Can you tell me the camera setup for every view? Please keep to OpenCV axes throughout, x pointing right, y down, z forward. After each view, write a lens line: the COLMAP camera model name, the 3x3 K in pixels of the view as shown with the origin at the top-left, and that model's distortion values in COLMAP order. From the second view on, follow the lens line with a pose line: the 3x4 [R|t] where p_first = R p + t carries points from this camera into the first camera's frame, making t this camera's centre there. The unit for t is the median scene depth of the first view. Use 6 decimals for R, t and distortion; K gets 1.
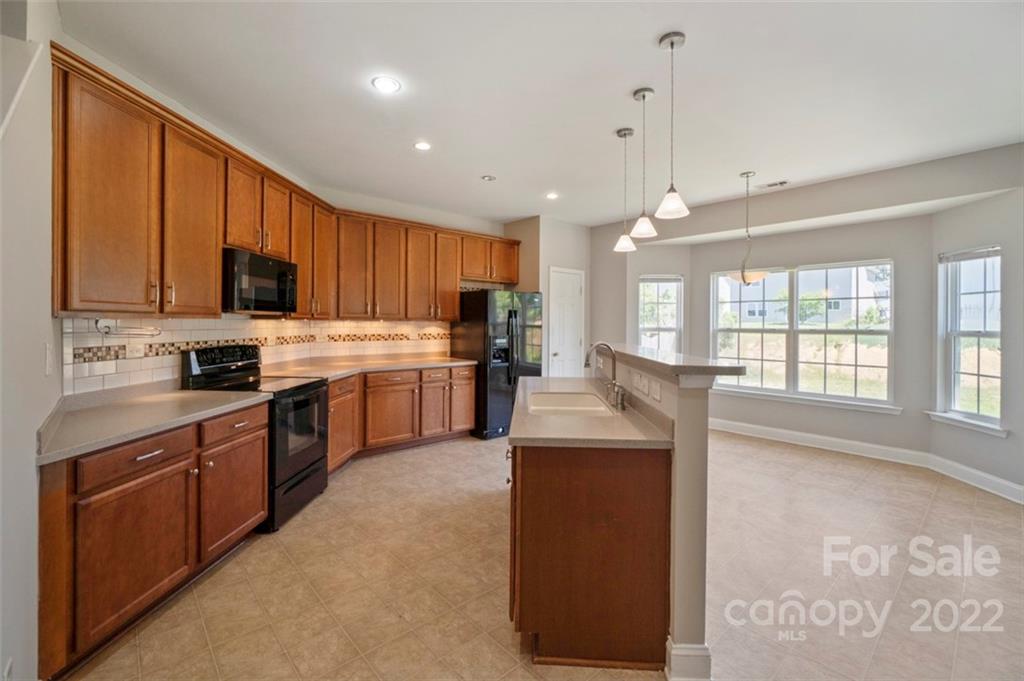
lens RADIAL K [[447.8, 0, 510.7], [0, 447.8, 332.2], [0, 0, 1]] dist [0.001196, 0.000105]
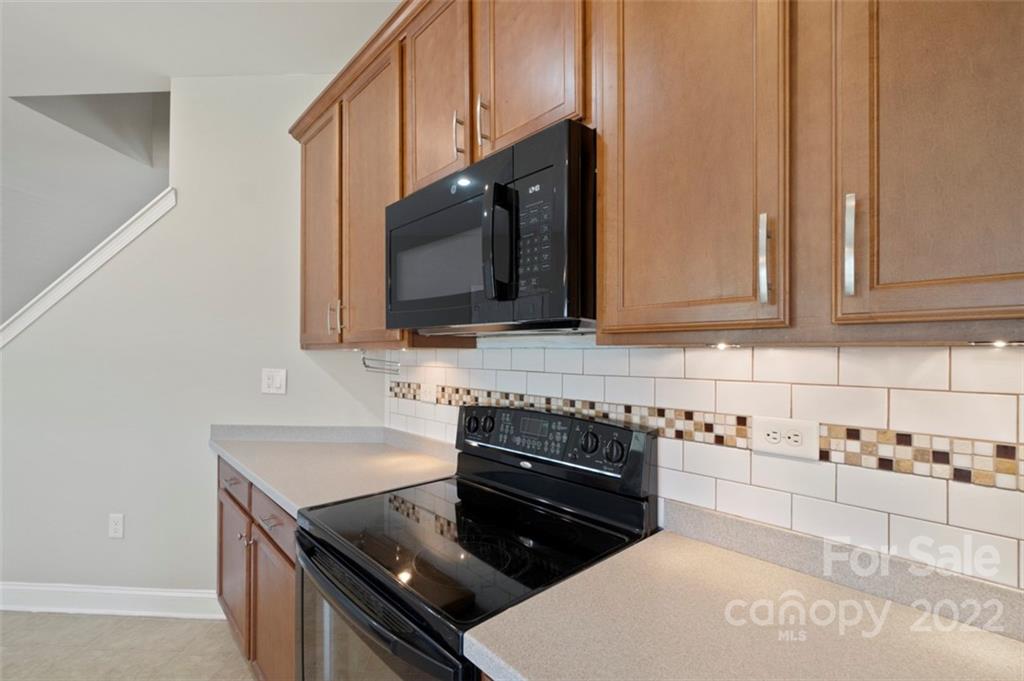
lens RADIAL K [[447.8, 0, 512.0], [0, 447.8, 341.5], [0, 0, 1]] dist [0.001196, 0.000105]
pose [[-0.696143, -0.007872, -0.717860, -0.361391], [-0.010317, 0.999946, -0.000960, -0.042050], [0.717829, 0.006738, -0.696187, 1.494224]]
